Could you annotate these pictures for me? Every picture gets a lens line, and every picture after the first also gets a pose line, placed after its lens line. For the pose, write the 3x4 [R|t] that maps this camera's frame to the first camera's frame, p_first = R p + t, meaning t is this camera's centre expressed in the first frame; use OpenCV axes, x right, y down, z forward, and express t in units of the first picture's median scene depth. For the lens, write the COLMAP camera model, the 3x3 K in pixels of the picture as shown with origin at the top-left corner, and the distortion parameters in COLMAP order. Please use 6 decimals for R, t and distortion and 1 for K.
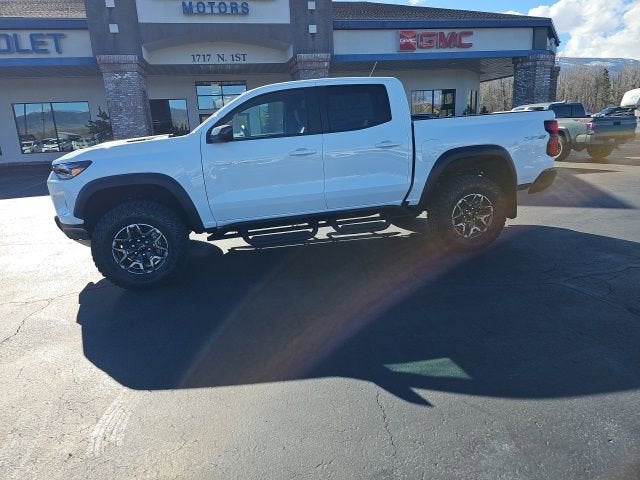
lens RADIAL K [[429.4, 0, 310.0], [0, 429.4, 229.5], [0, 0, 1]] dist [0.056508, -0.043346]
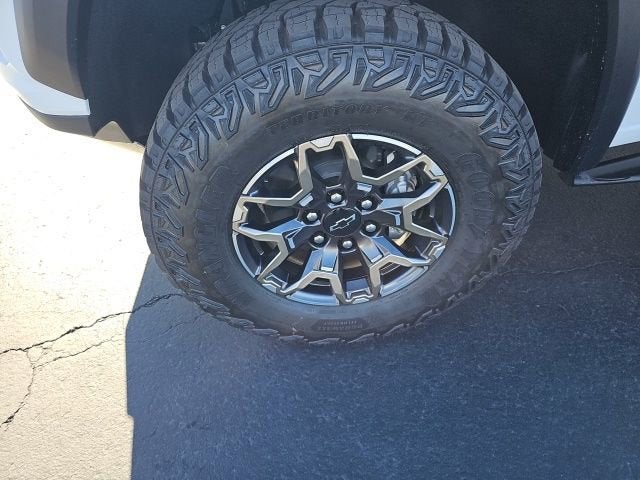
lens RADIAL K [[430.2, 0, 307.4], [0, 430.2, 237.8], [0, 0, 1]] dist [0.055537, -0.043799]
pose [[0.993624, 0.092773, -0.064068, -0.333493], [-0.053619, 0.888708, 0.455327, -0.050187], [0.099180, -0.448989, 0.888016, 0.662943]]
